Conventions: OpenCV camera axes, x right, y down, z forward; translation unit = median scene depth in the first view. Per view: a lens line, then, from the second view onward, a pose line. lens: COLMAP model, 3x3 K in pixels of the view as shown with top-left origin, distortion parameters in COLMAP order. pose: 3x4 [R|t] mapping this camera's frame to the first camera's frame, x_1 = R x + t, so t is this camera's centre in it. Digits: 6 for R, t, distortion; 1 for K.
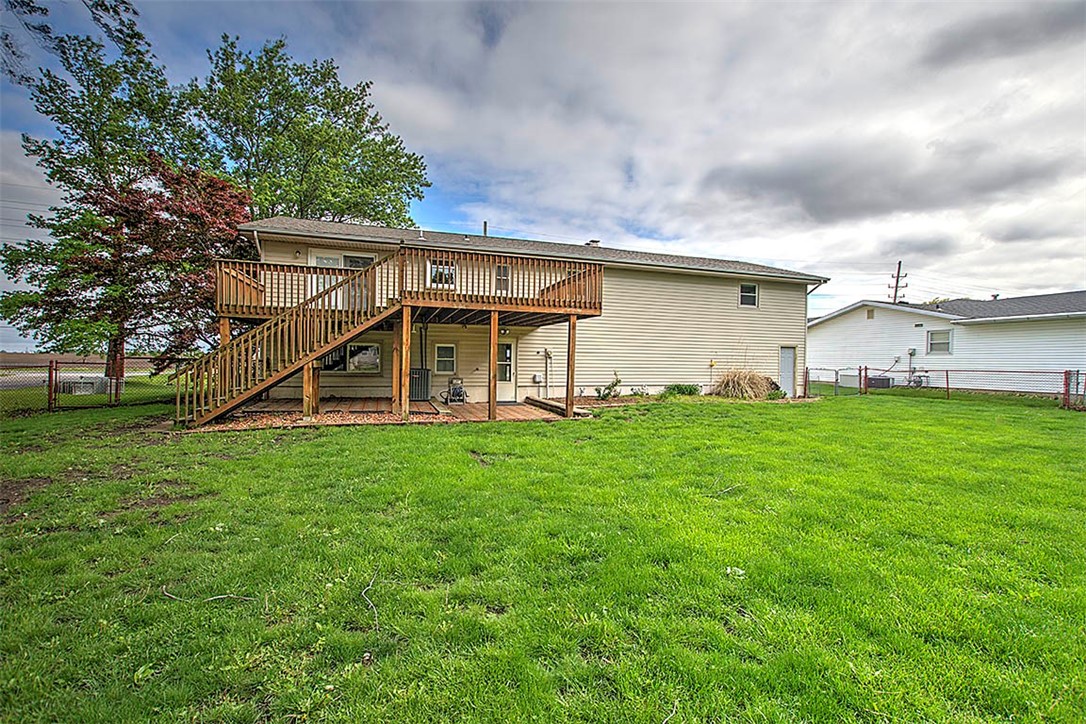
lens RADIAL K [[505.8, 0, 538.7], [0, 505.8, 366.1], [0, 0, 1]] dist [-0.019501, 0.000043]
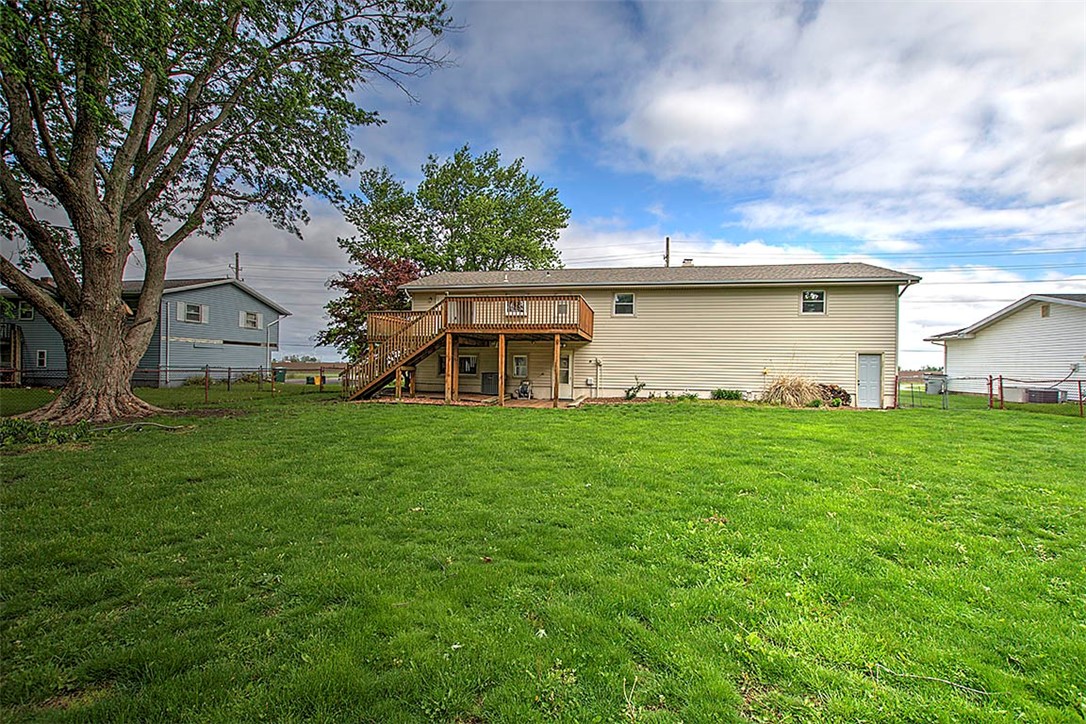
lens RADIAL K [[505.8, 0, 543.0], [0, 505.8, 361.9], [0, 0, 1]] dist [-0.019501, 0.000043]
pose [[0.849164, -0.002036, -0.528126, 0.465682], [-0.009383, 0.999777, -0.018942, 0.000121], [0.528047, 0.021040, 0.848955, -0.111787]]
